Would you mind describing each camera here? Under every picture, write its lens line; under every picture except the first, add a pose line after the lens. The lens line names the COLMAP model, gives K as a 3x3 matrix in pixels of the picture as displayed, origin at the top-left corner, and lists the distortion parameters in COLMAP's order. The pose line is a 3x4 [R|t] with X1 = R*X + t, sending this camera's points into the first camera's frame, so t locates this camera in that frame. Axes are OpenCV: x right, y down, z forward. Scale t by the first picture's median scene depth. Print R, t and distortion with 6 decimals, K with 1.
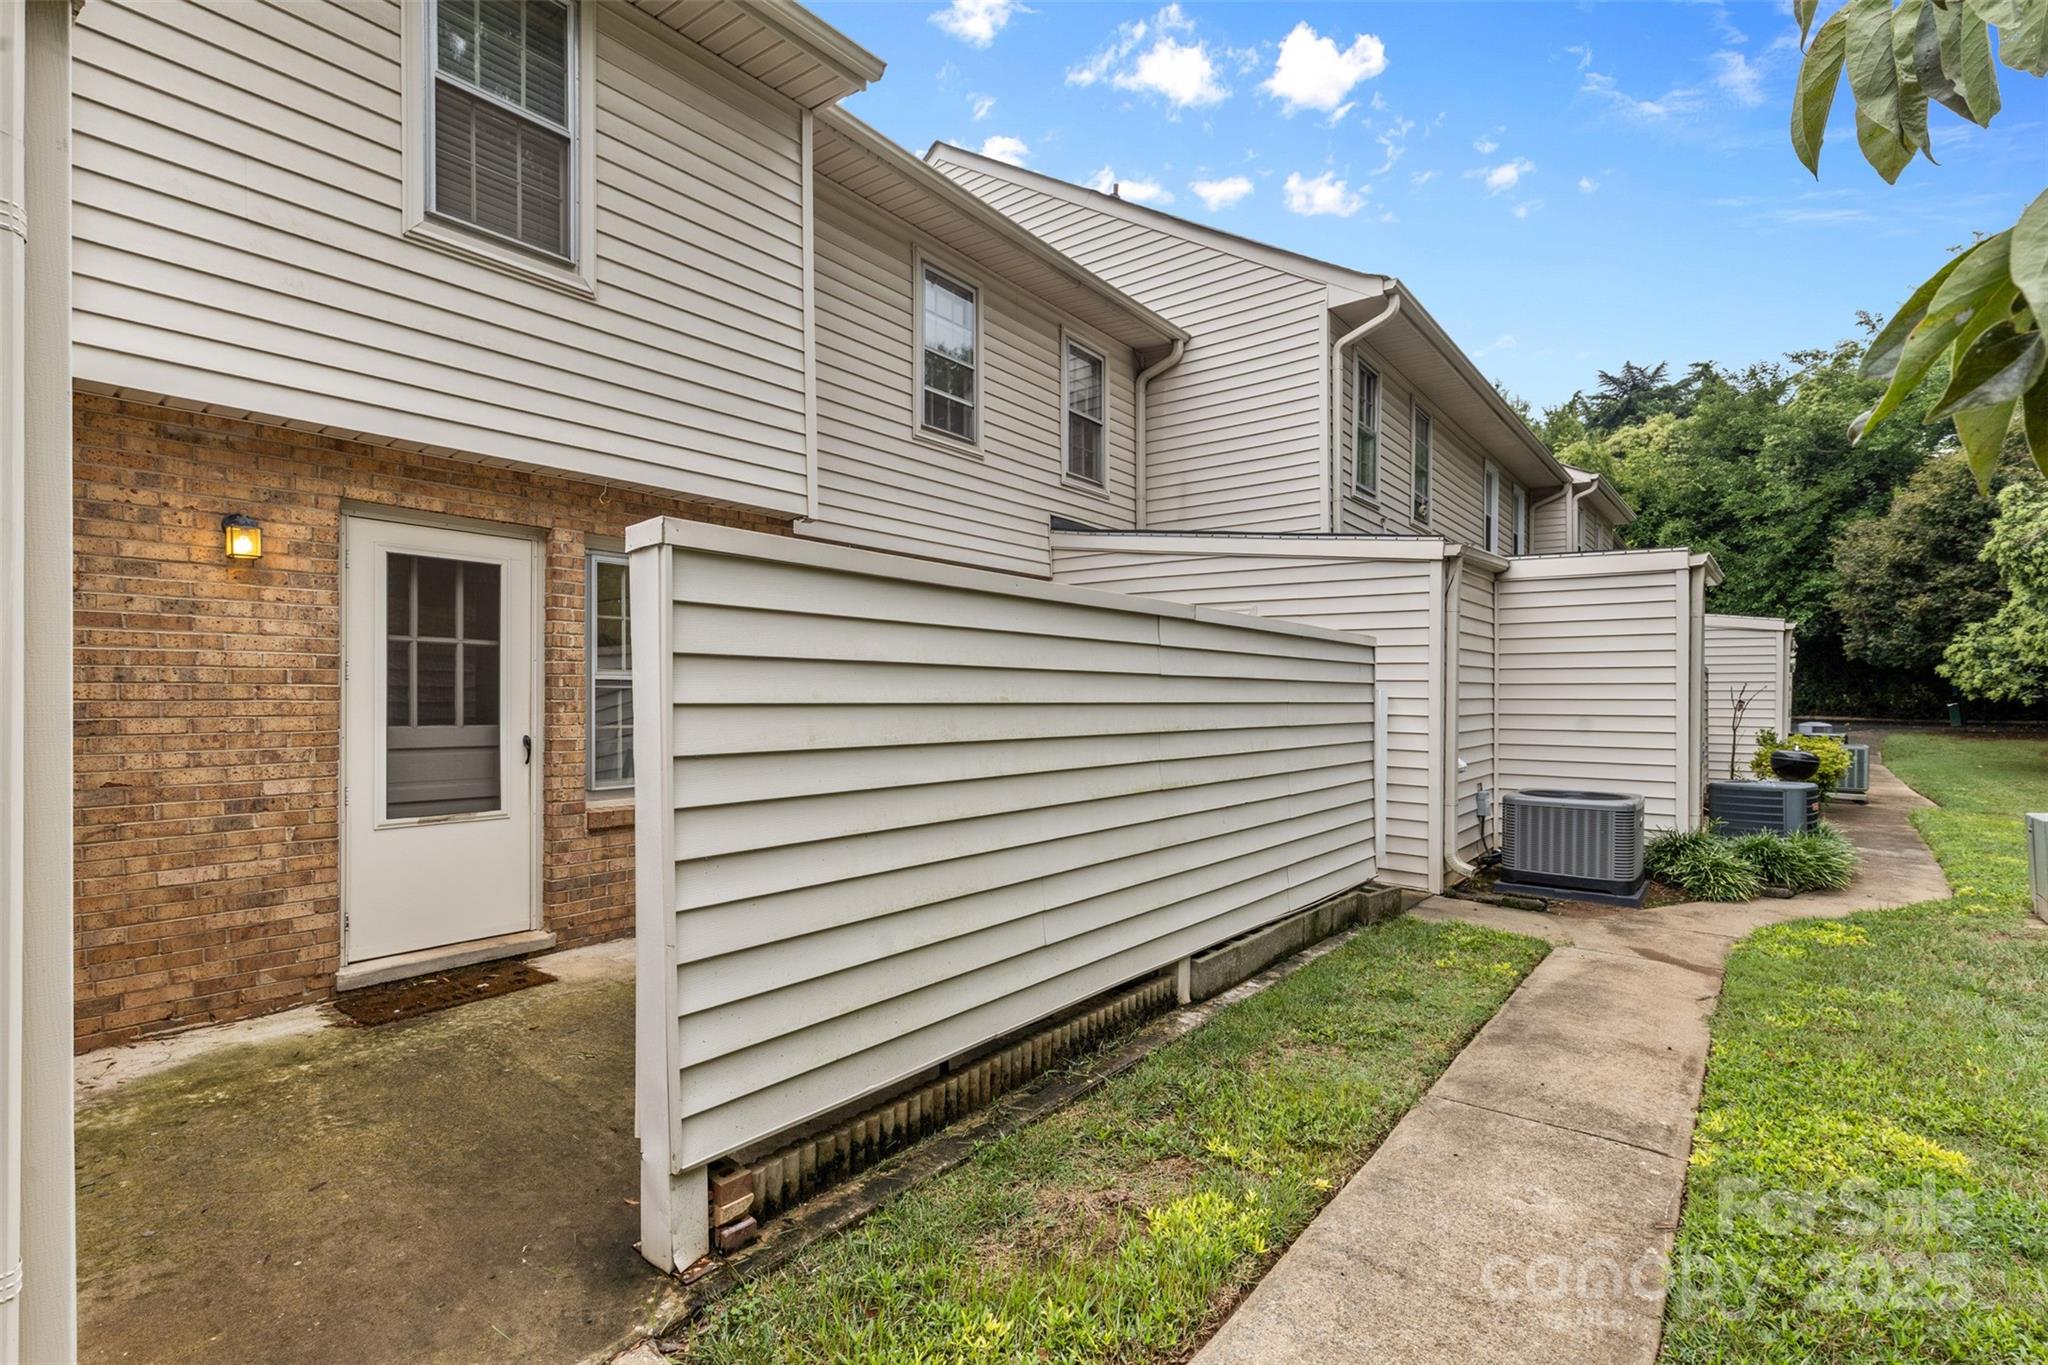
lens RADIAL K [[920.5, 0, 1028.0], [0, 920.5, 709.7], [0, 0, 1]] dist [0.008859, -0.002798]
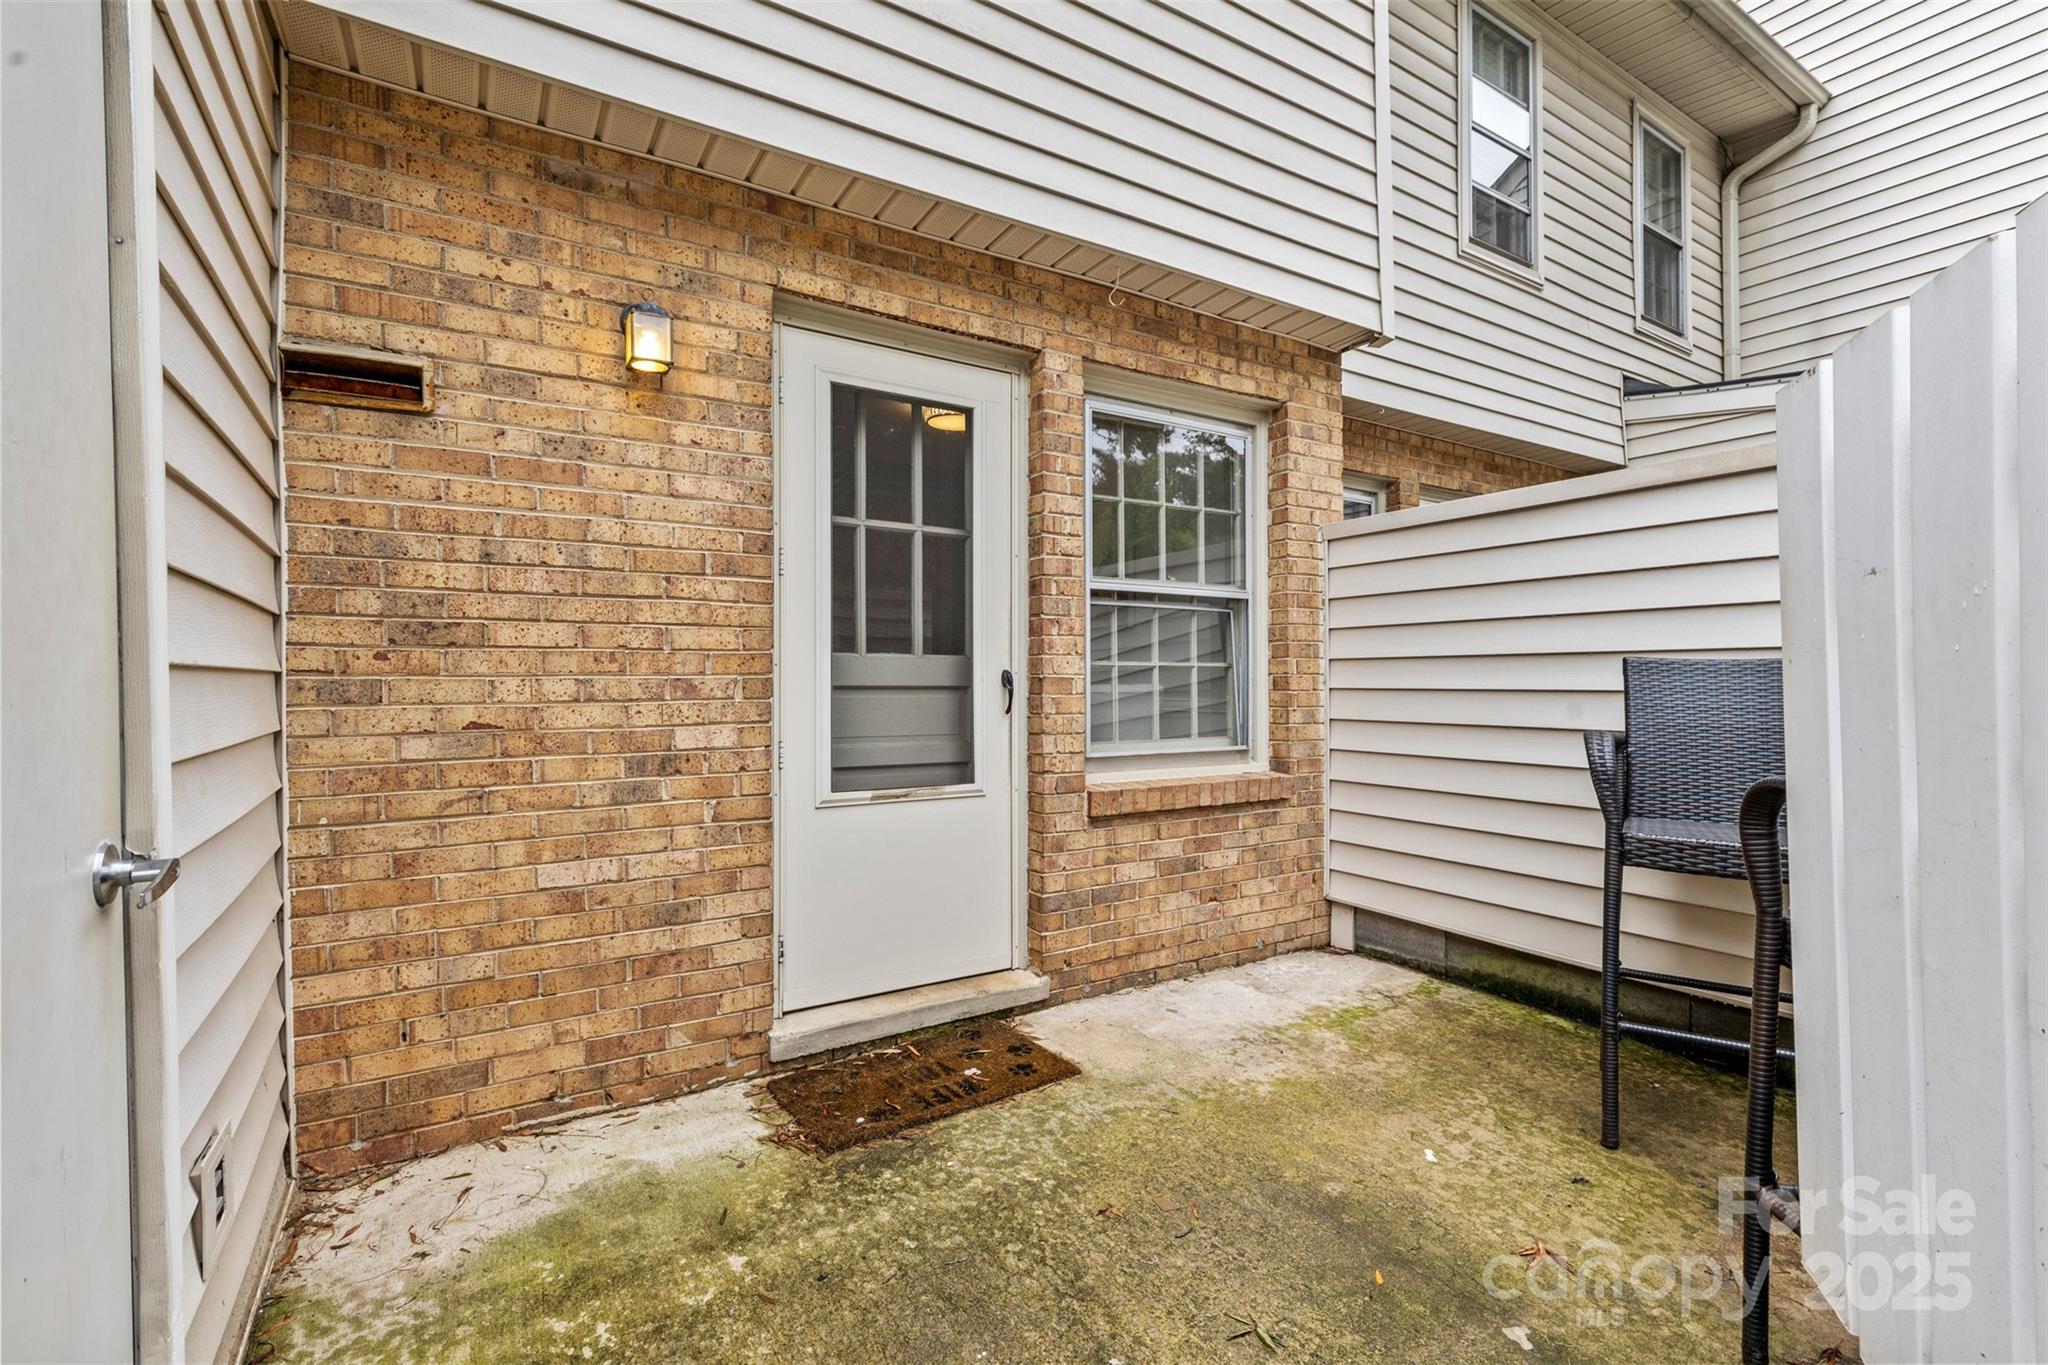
lens RADIAL K [[920.5, 0, 1028.3], [0, 920.5, 688.7], [0, 0, 1]] dist [0.008859, -0.002798]
pose [[0.946176, -0.004974, -0.323613, -0.382652], [0.003006, 0.999974, -0.006581, 0.054384], [0.323638, 0.005254, 0.946167, 0.467822]]
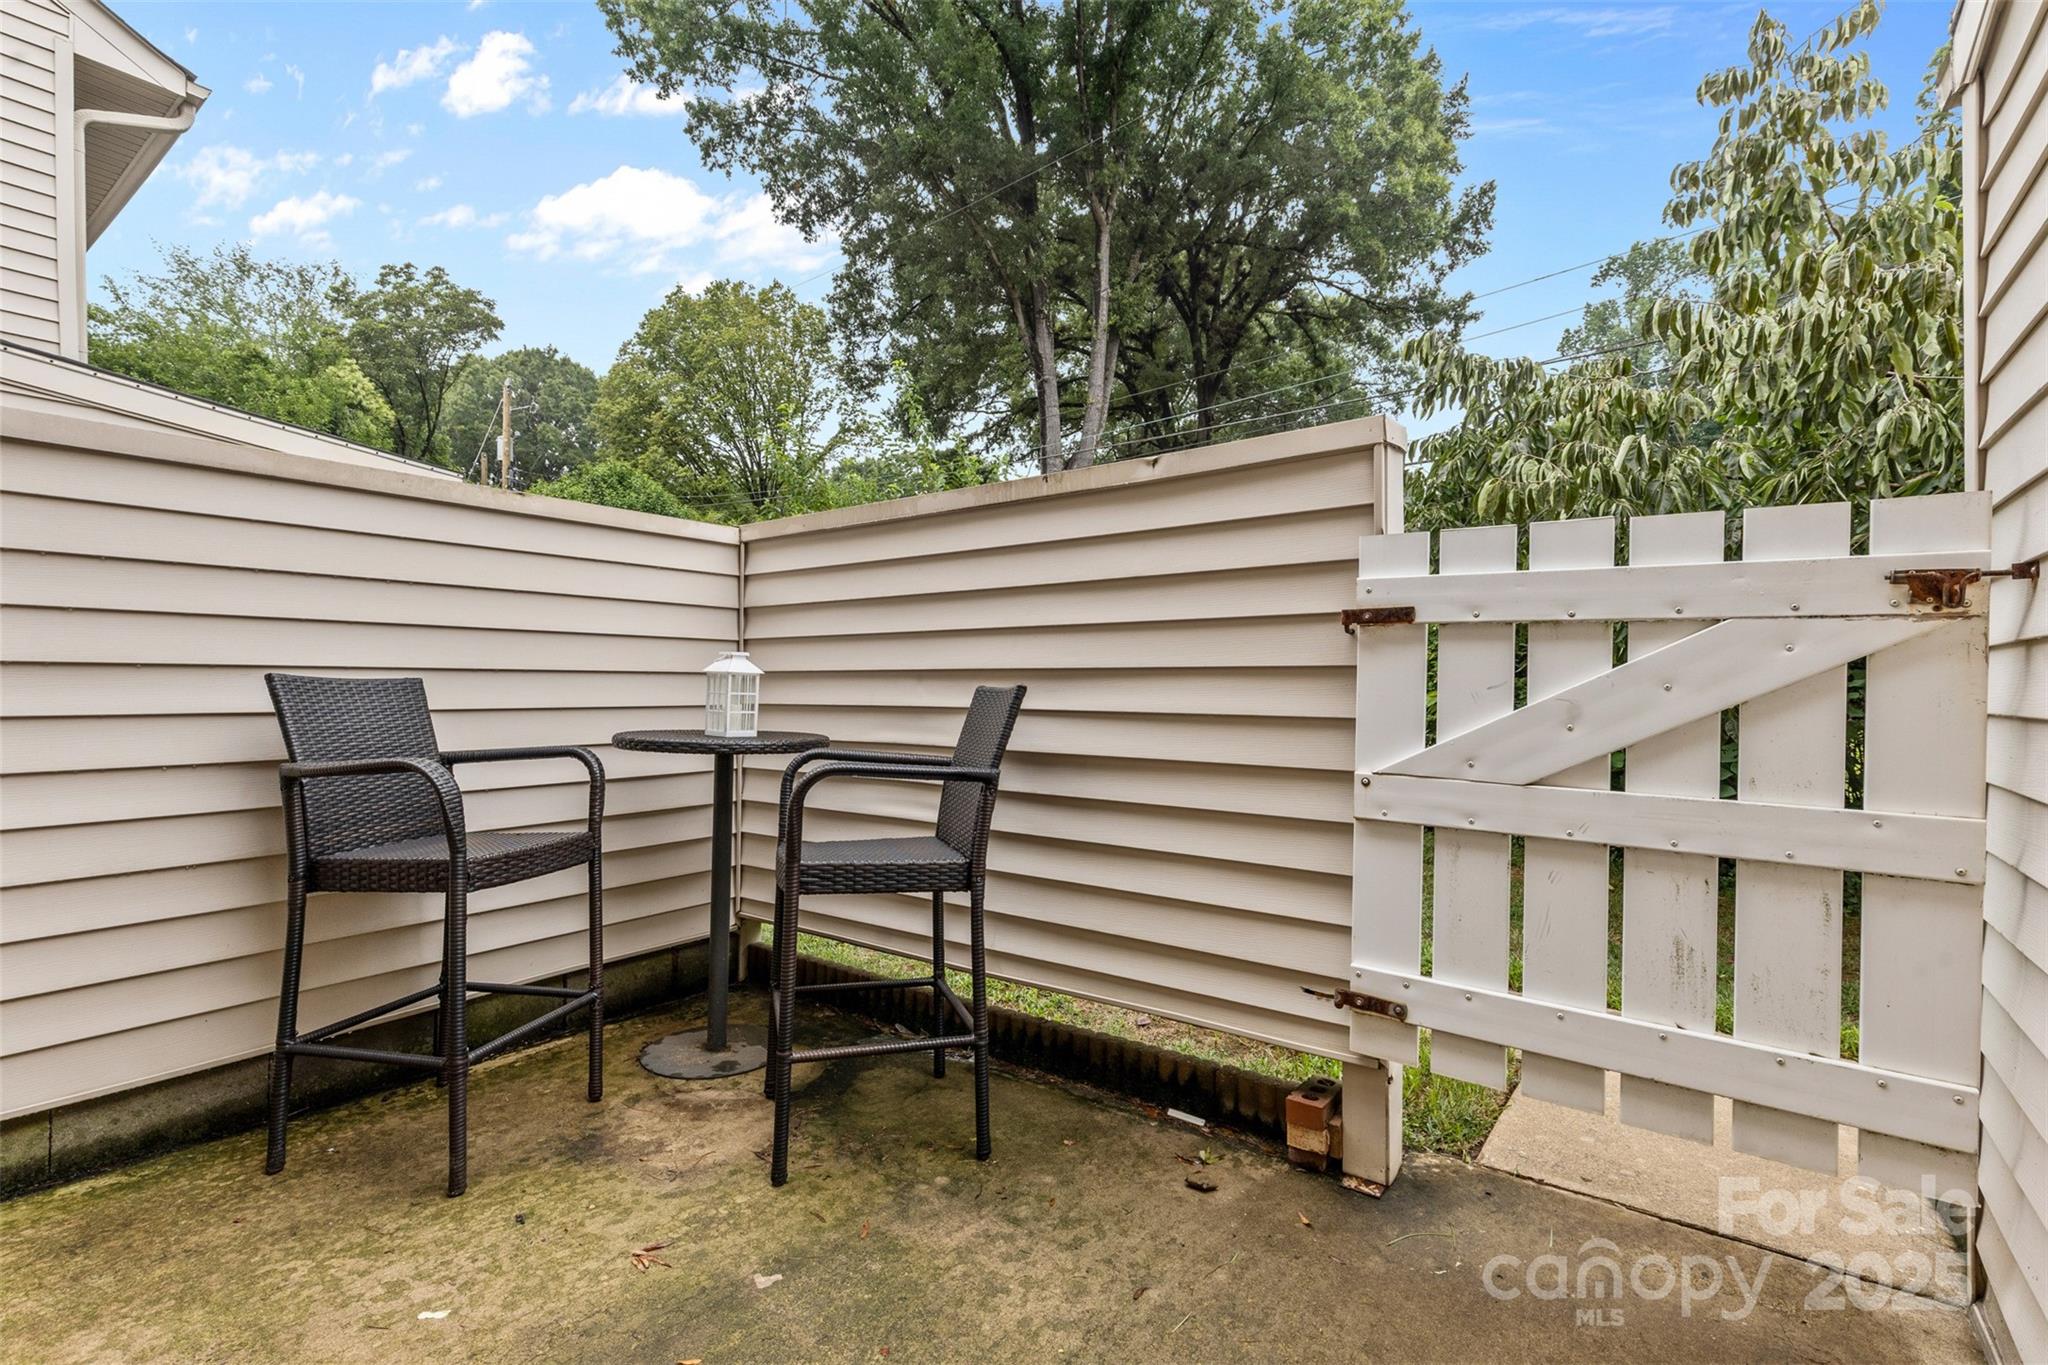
lens RADIAL K [[920.5, 0, 1021.1], [0, 920.5, 661.8], [0, 0, 1]] dist [0.008859, -0.002798]
pose [[-0.047792, 0.023913, 0.998571, -0.775741], [0.009412, 0.999680, -0.023489, 0.039586], [-0.998813, 0.008276, -0.048001, 0.804907]]
